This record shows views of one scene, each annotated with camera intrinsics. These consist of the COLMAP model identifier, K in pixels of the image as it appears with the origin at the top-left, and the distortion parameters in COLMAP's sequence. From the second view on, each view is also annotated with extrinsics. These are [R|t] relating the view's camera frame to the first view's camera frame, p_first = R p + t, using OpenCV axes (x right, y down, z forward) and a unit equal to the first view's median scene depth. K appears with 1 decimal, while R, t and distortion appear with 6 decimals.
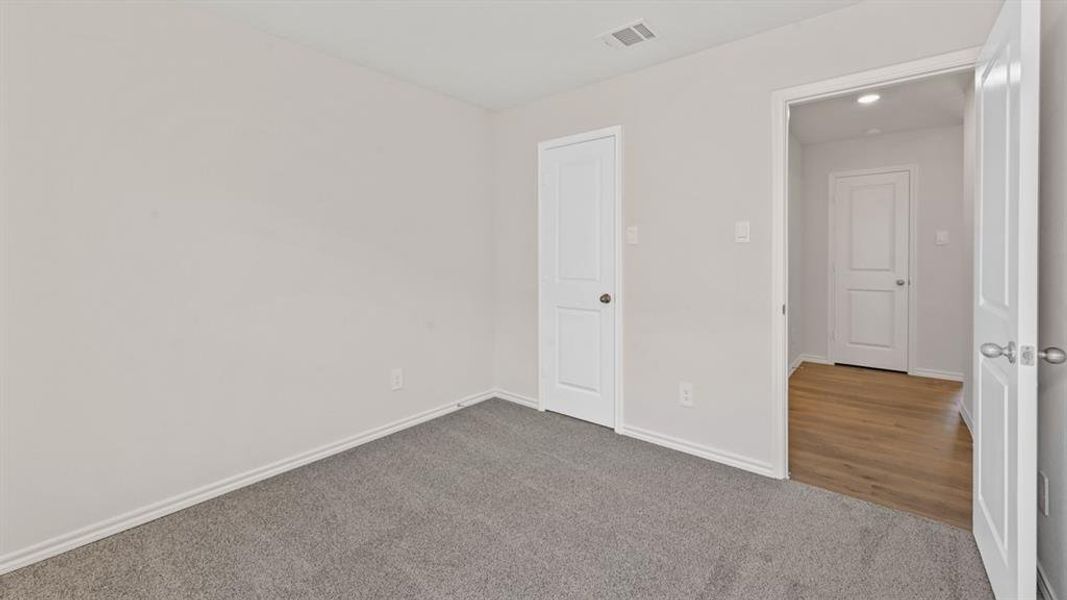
lens RADIAL K [[425.5, 0, 532.2], [0, 425.5, 260.2], [0, 0, 1]] dist [0.000025, -0.000005]
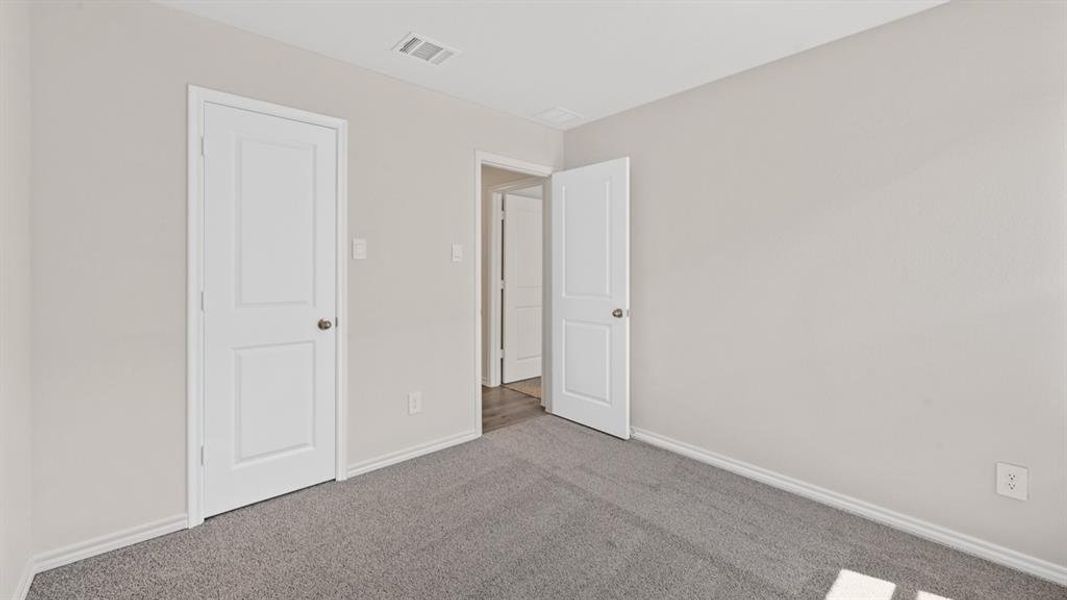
lens RADIAL K [[429.9, 0, 531.4], [0, 429.9, 270.0], [0, 0, 1]] dist [-0.000008, 0.000104]
pose [[0.156501, 0.003407, 0.987672, -0.593562], [0.004209, 0.999983, -0.004116, -0.009099], [-0.987669, 0.004801, 0.156484, 0.492403]]
